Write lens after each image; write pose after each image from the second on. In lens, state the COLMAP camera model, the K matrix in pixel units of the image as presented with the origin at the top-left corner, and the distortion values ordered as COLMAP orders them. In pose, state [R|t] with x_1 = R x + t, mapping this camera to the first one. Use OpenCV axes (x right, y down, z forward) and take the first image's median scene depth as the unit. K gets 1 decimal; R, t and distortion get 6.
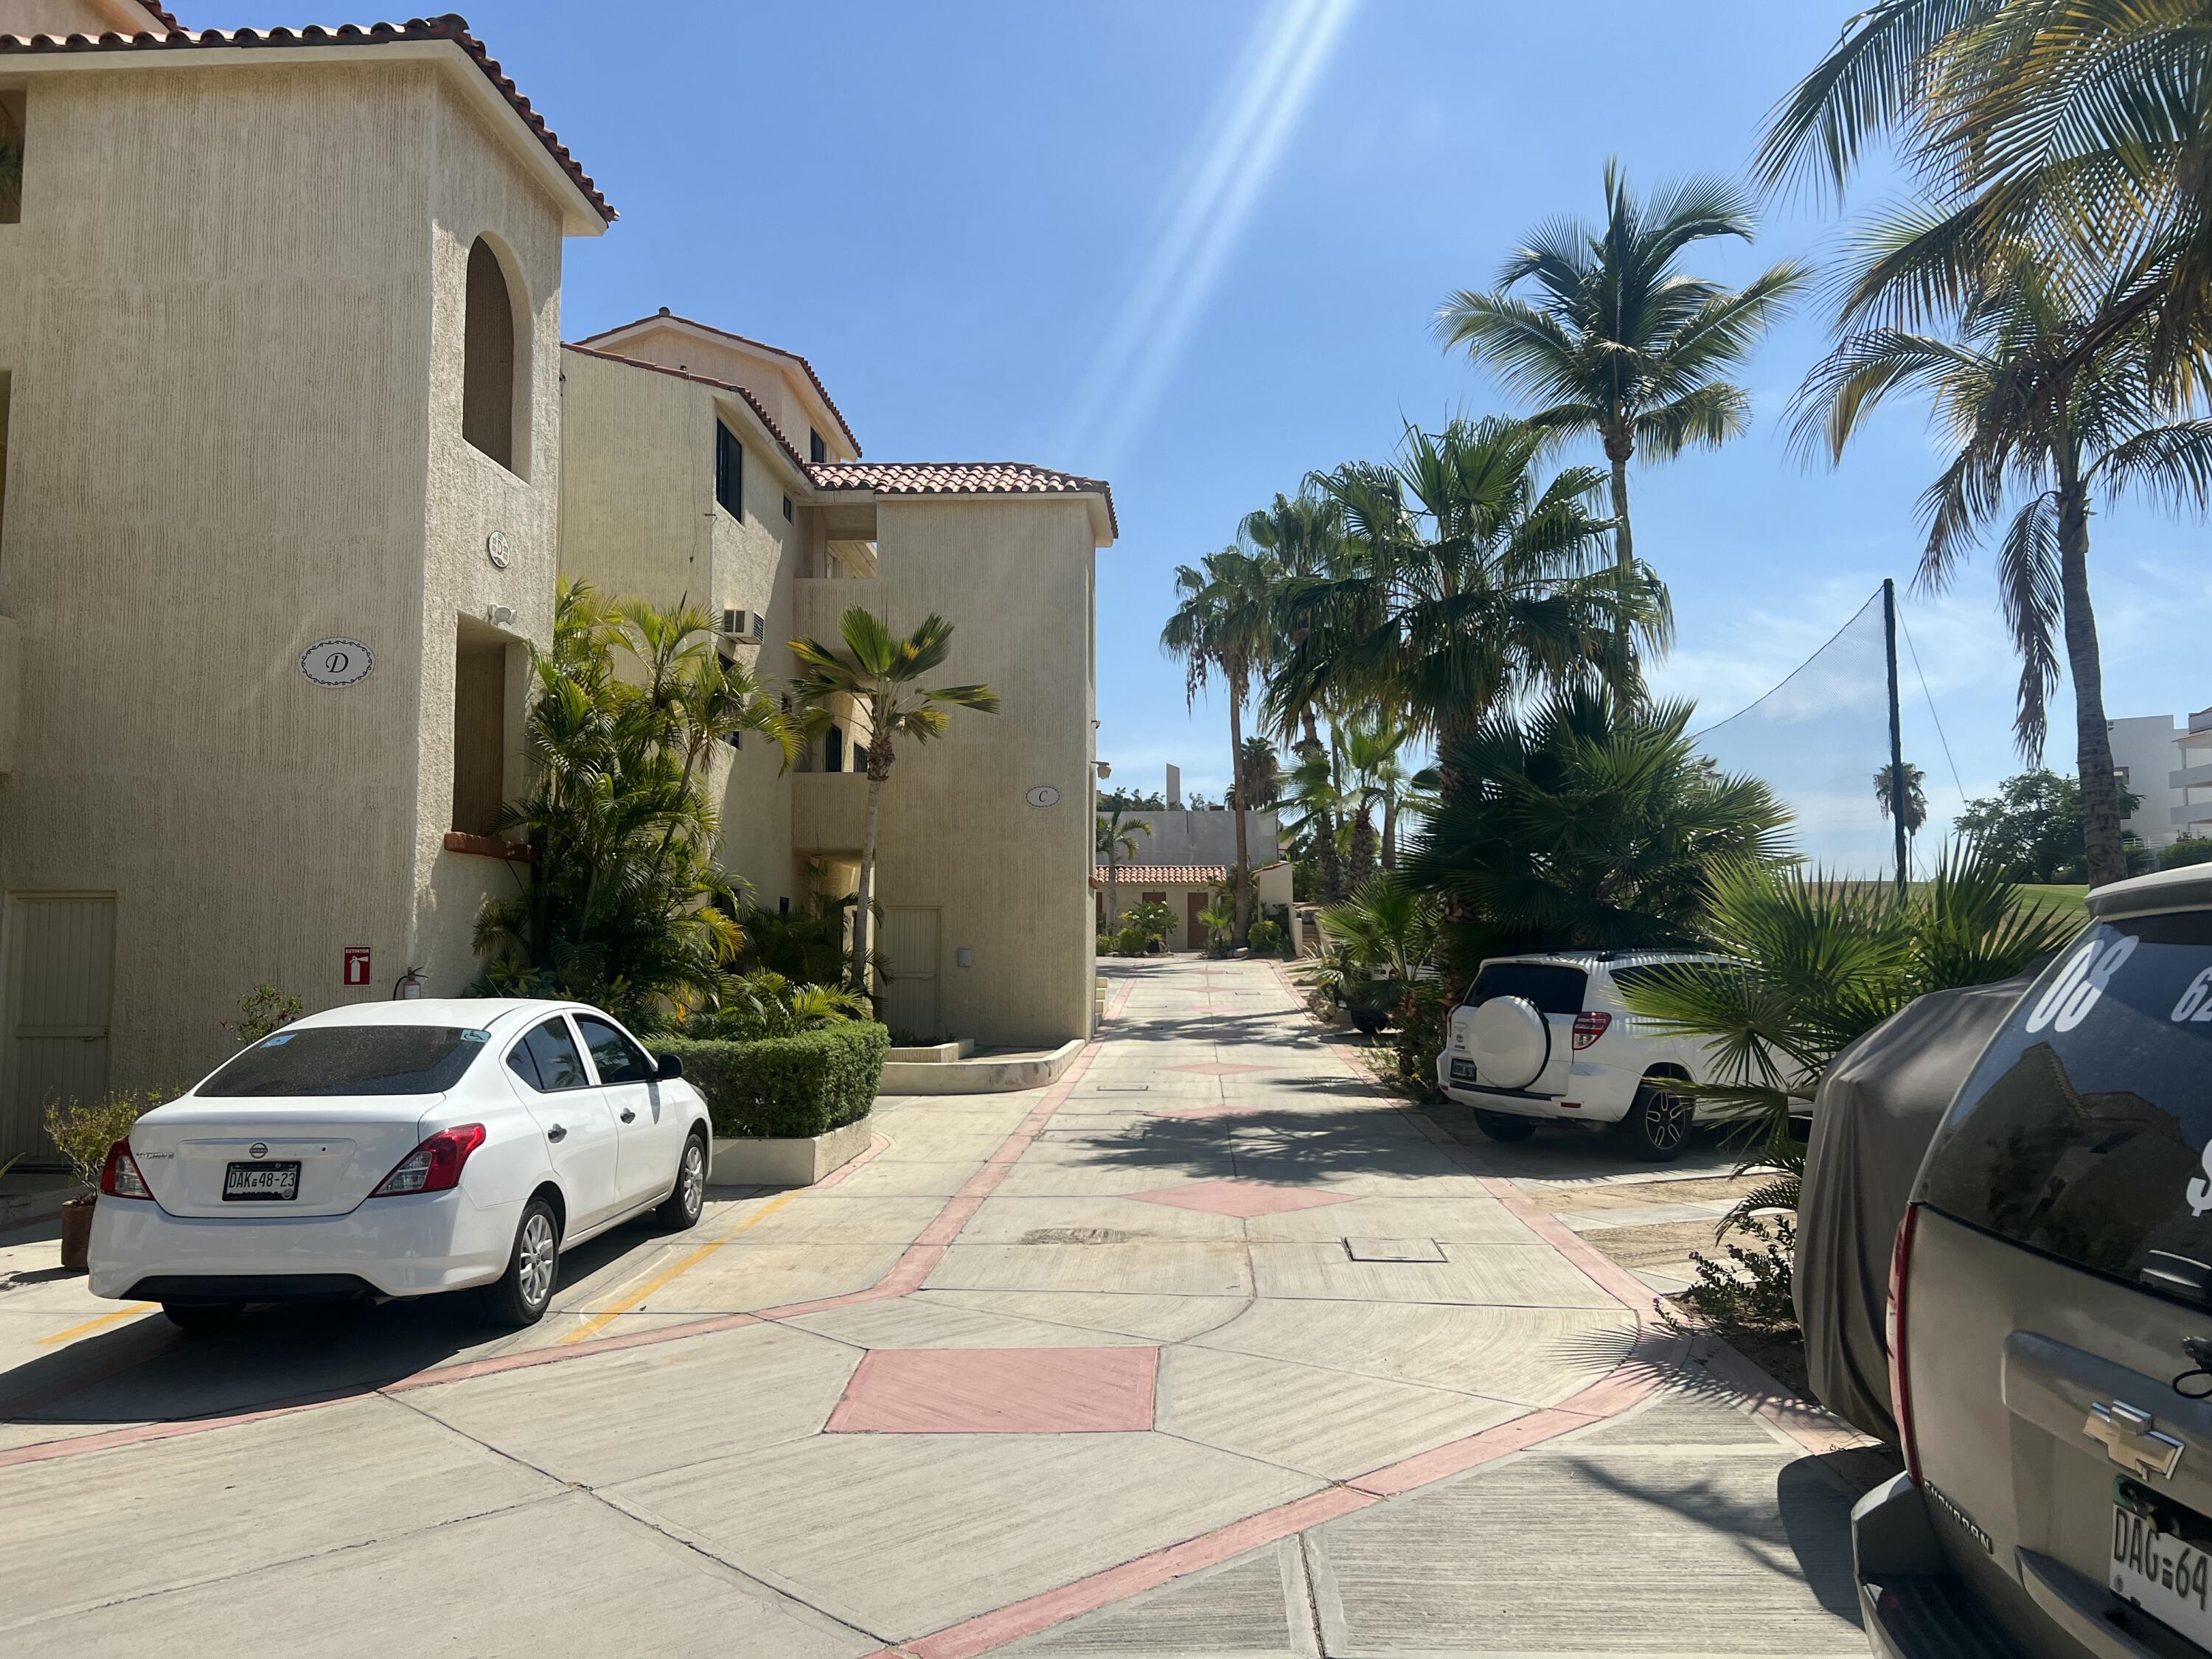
lens RADIAL K [[1661.0, 0, 1132.4], [0, 1661.0, 870.4], [0, 0, 1]] dist [0.047341, -0.051897]
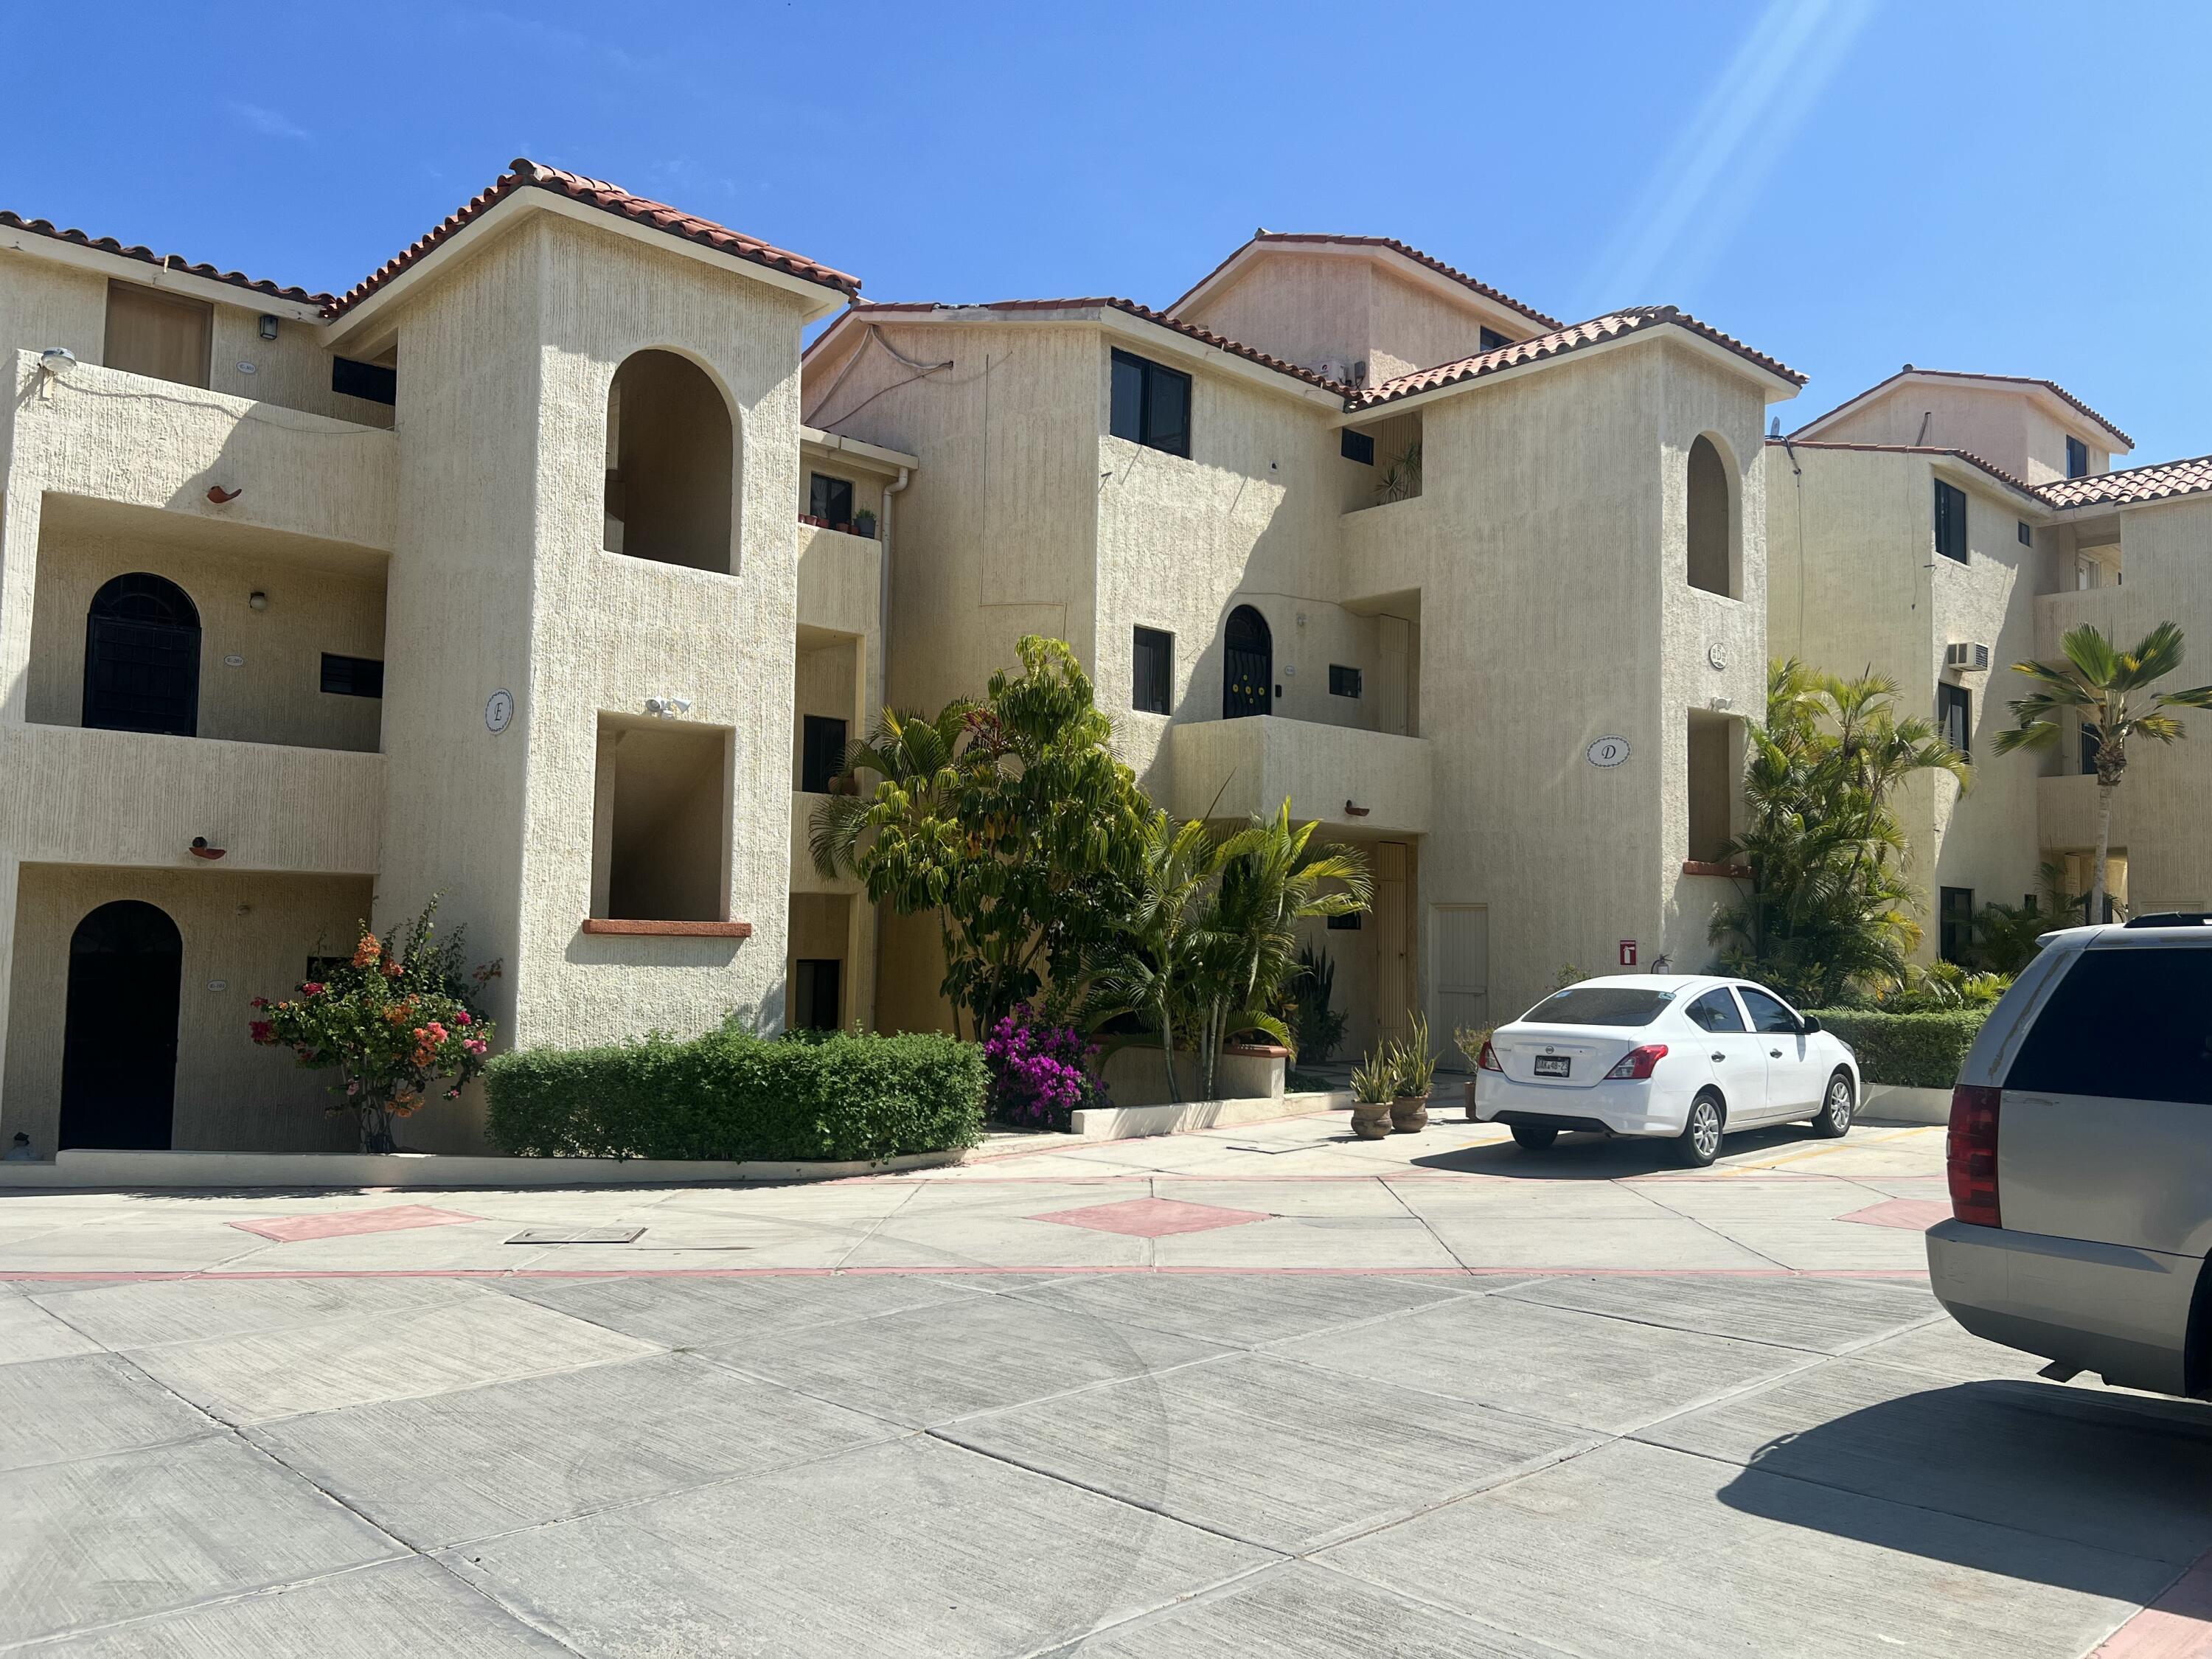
lens RADIAL K [[1661.0, 0, 1095.8], [0, 1661.0, 817.4], [0, 0, 1]] dist [0.047341, -0.051897]
pose [[0.707402, -0.044002, -0.705441, 0.247586], [0.027936, 0.999021, -0.034299, -0.025096], [0.706259, 0.004556, 0.707938, -0.379179]]
